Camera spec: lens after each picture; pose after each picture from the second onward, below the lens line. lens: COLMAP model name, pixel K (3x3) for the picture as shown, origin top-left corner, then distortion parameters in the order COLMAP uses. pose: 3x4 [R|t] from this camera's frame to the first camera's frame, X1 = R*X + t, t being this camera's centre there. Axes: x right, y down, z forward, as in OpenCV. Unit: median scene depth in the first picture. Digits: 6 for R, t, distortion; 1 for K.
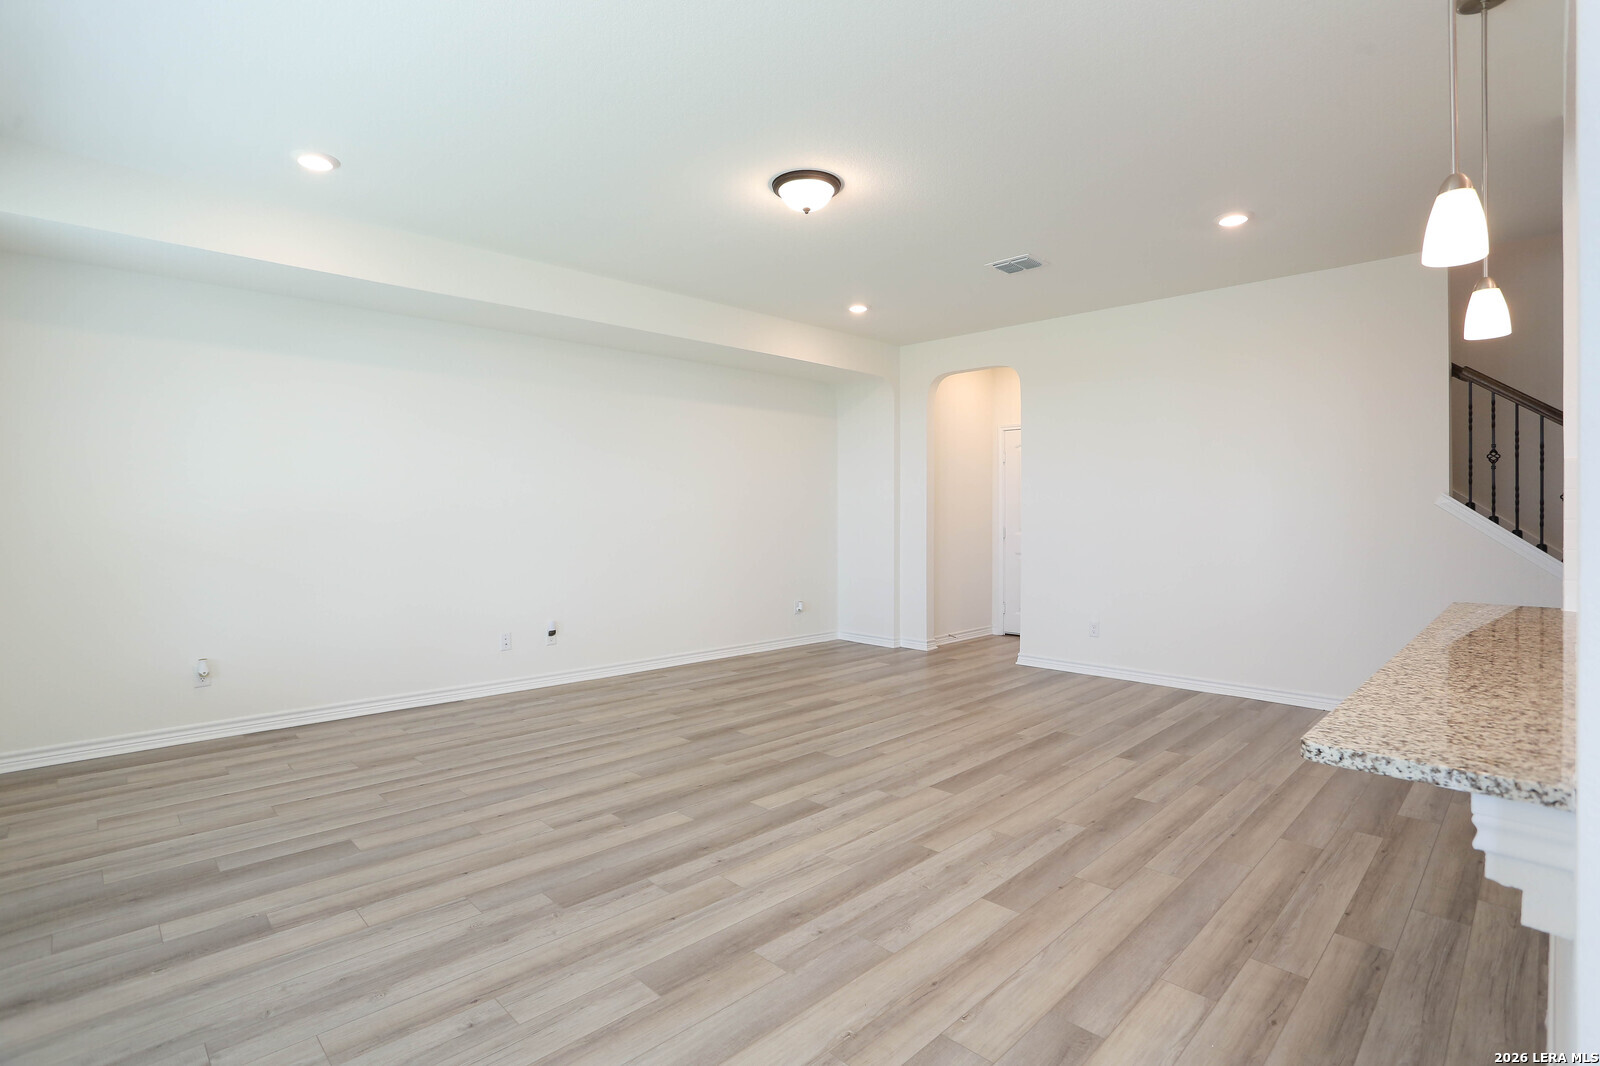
lens RADIAL K [[774.3, 0, 793.3], [0, 774.3, 514.7], [0, 0, 1]] dist [-0.066937, 0.025626]
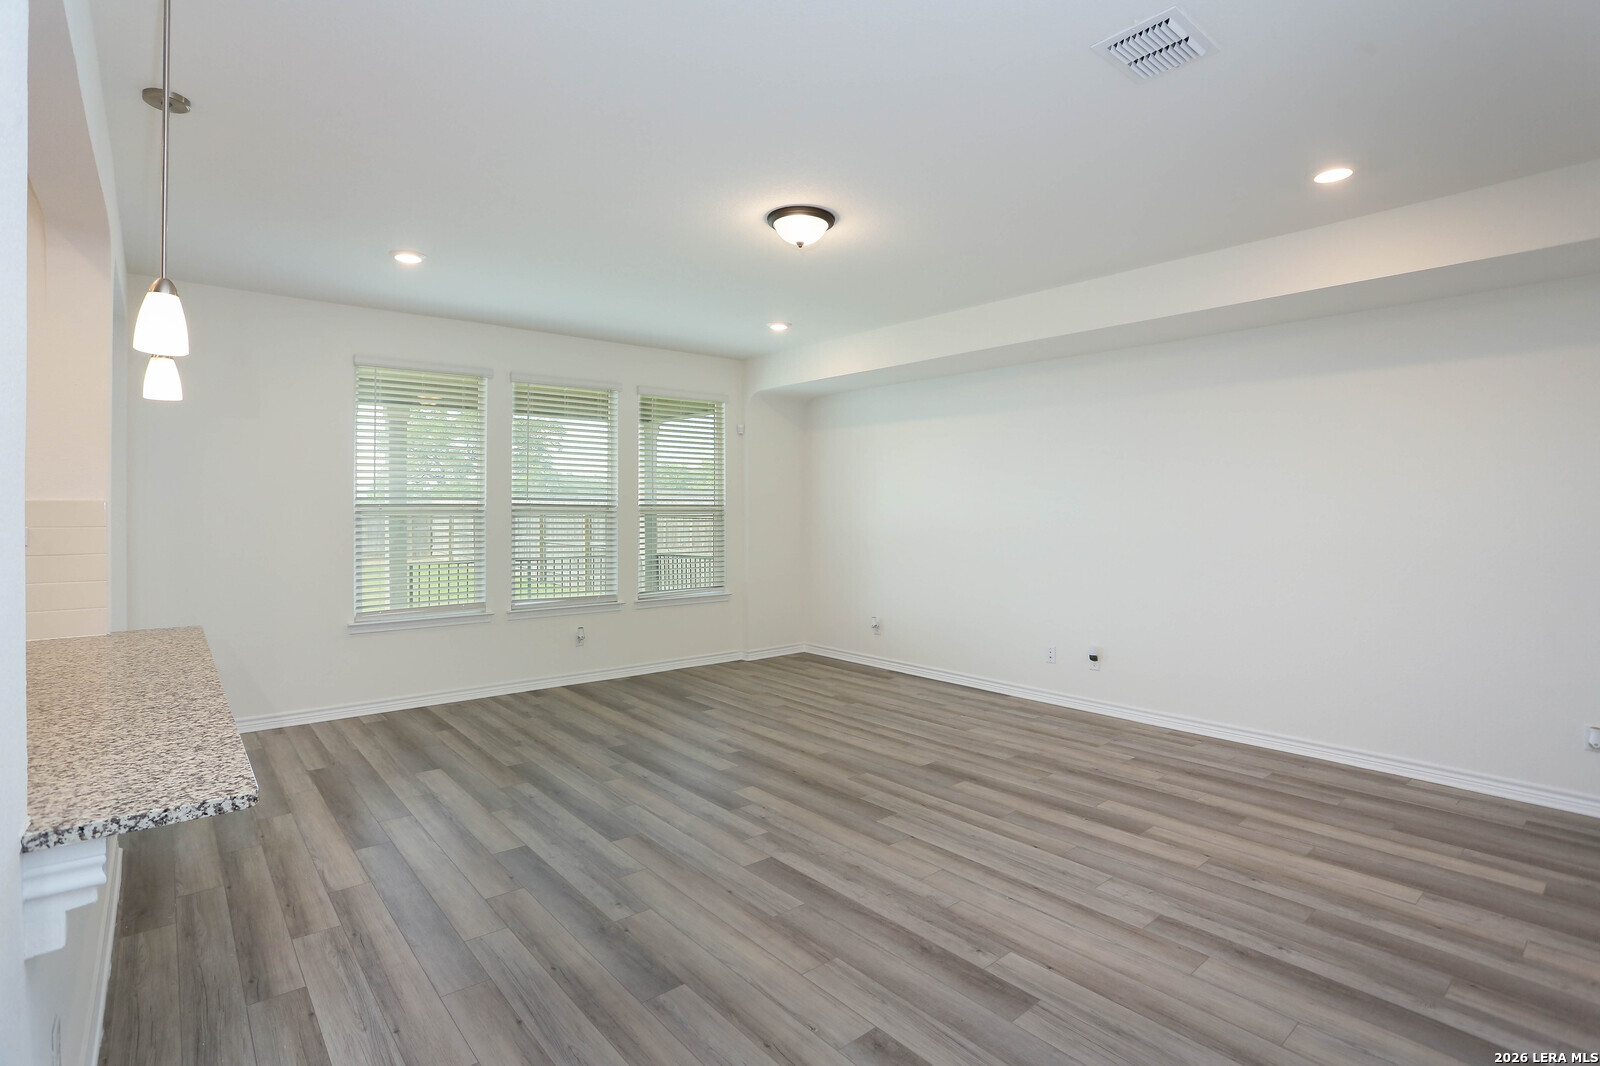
lens RADIAL K [[774.3, 0, 793.3], [0, 774.3, 514.7], [0, 0, 1]] dist [-0.066937, 0.025626]
pose [[-0.072637, 0.003693, -0.997352, 1.199451], [-0.004565, 0.999981, 0.004035, -0.050393], [0.997348, 0.004846, -0.072618, 1.236268]]
